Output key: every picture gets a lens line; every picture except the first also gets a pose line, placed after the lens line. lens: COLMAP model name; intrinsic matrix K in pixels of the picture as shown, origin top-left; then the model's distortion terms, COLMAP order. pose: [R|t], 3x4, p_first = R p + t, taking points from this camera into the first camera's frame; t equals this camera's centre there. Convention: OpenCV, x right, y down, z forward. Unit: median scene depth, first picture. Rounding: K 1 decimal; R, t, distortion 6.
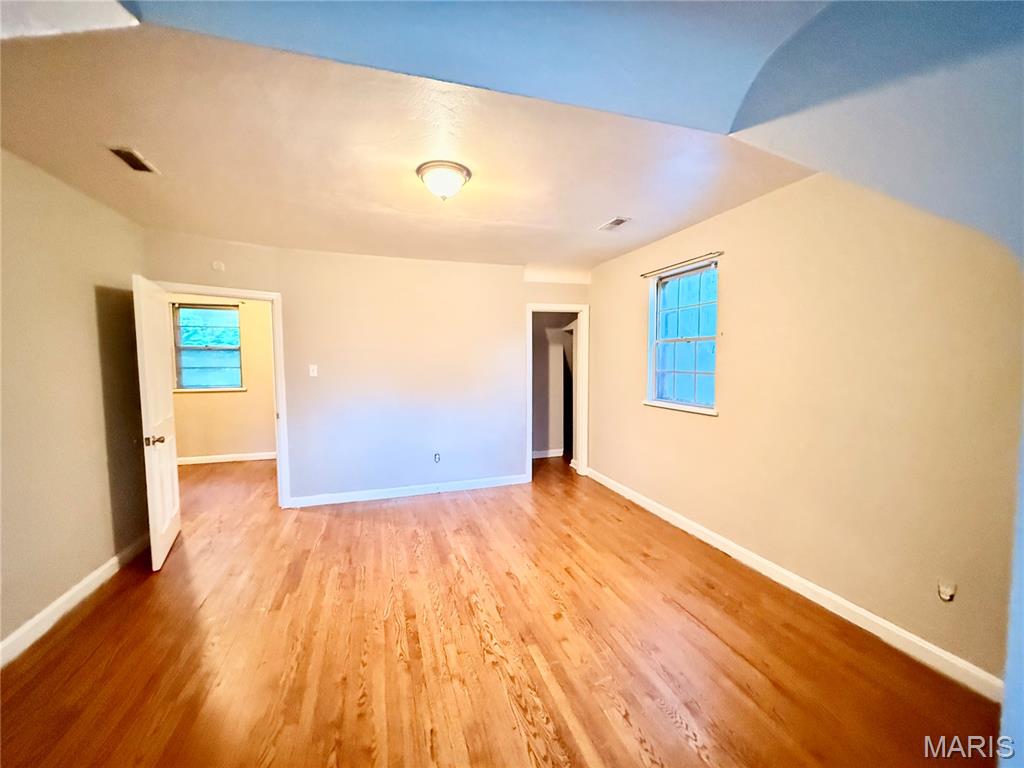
lens RADIAL K [[406.6, 0, 512.5], [0, 406.6, 391.6], [0, 0, 1]] dist [-0.000708, 0.000579]
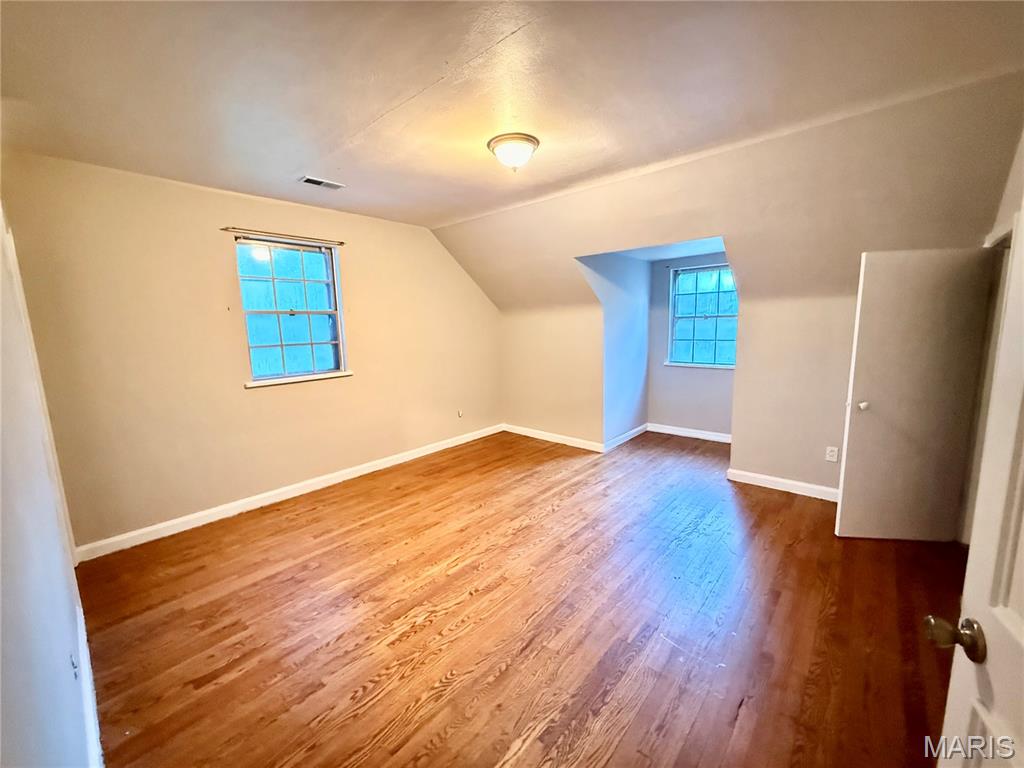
lens RADIAL K [[406.6, 0, 516.8], [0, 406.6, 378.1], [0, 0, 1]] dist [-0.000708, 0.000579]
pose [[-0.509009, -0.096073, 0.855383, -0.922347], [0.098347, 0.980753, 0.168677, -0.099785], [-0.855125, 0.169983, -0.489763, 1.297818]]
